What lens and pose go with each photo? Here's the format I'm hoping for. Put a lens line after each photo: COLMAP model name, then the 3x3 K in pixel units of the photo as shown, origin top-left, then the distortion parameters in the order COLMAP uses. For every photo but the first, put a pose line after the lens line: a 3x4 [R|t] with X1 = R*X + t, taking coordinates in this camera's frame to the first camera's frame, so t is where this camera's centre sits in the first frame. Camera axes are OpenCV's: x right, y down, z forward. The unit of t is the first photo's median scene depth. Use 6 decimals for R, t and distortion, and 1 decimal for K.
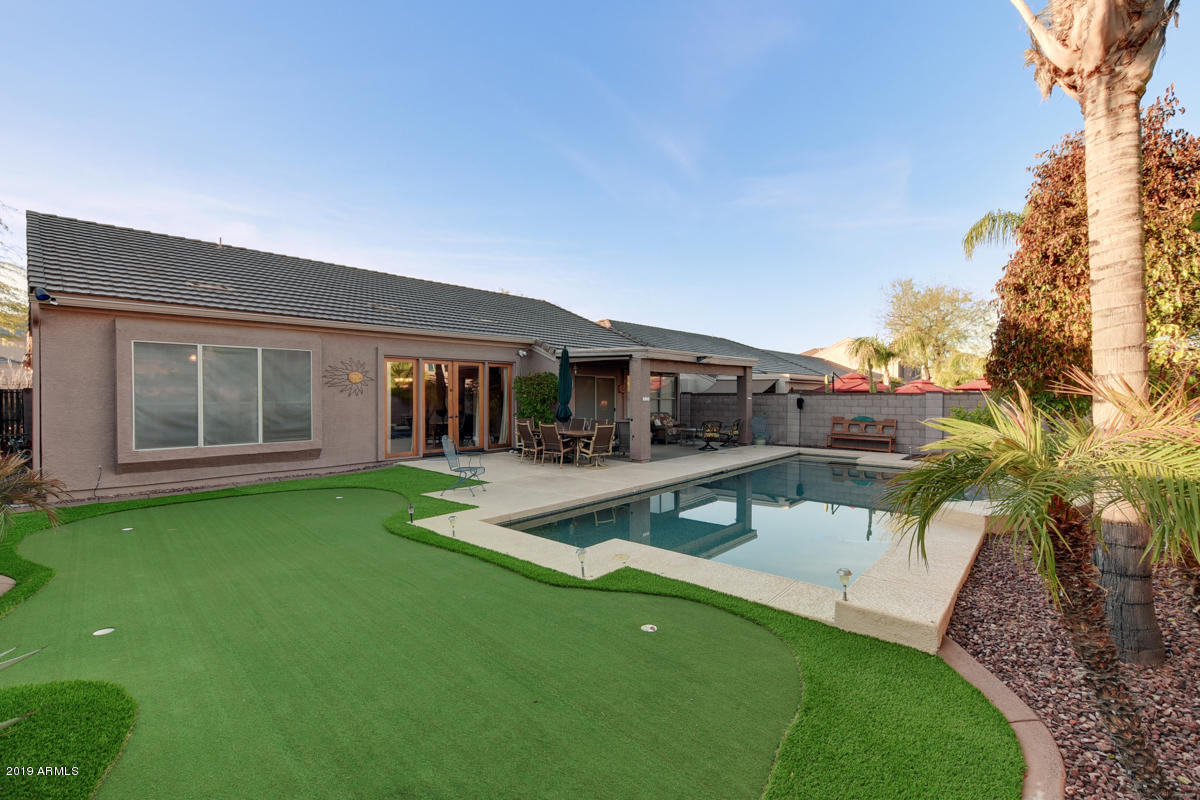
lens RADIAL K [[525.2, 0, 600.0], [0, 525.2, 400.0], [0, 0, 1]] dist [-0.021964, 0.000029]
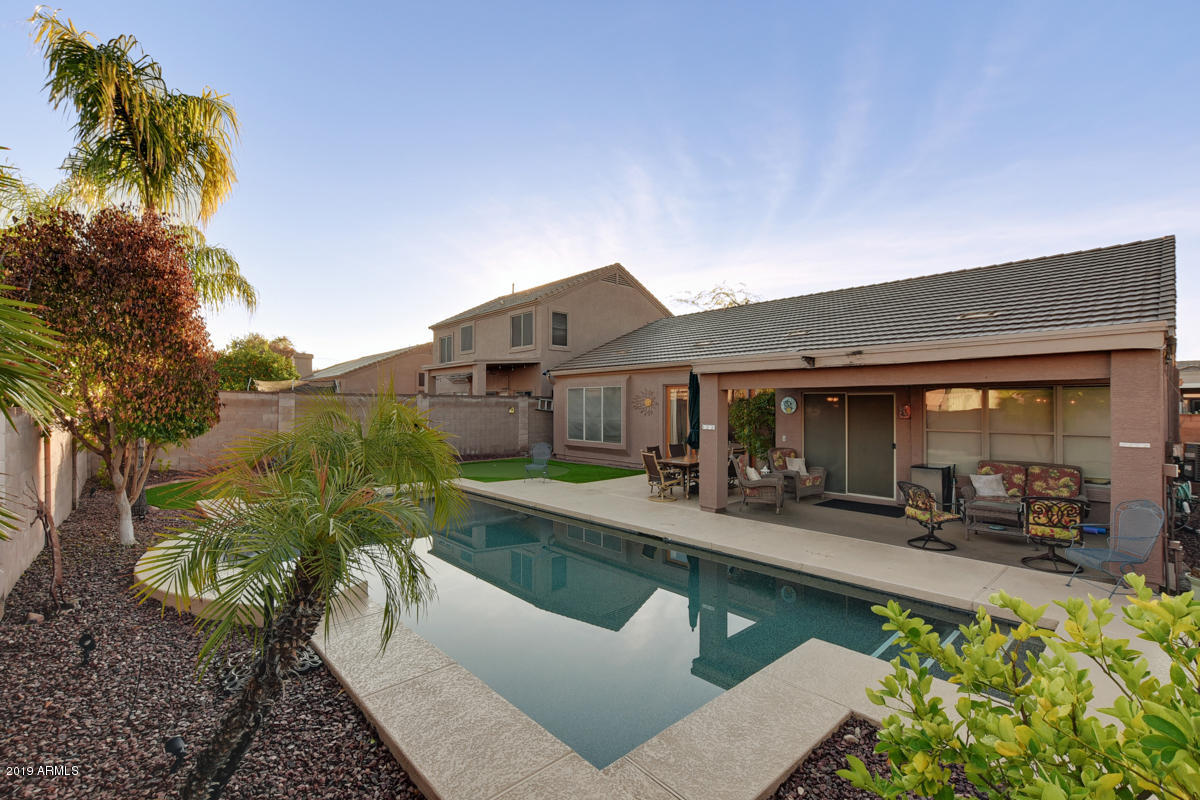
lens RADIAL K [[525.2, 0, 600.0], [0, 525.2, 400.0], [0, 0, 1]] dist [-0.021964, 0.000029]
pose [[-0.116815, -0.013619, -0.993060, 1.023059], [-0.020628, 0.999724, -0.011284, -0.034922], [0.992939, 0.019167, -0.117063, 1.129364]]
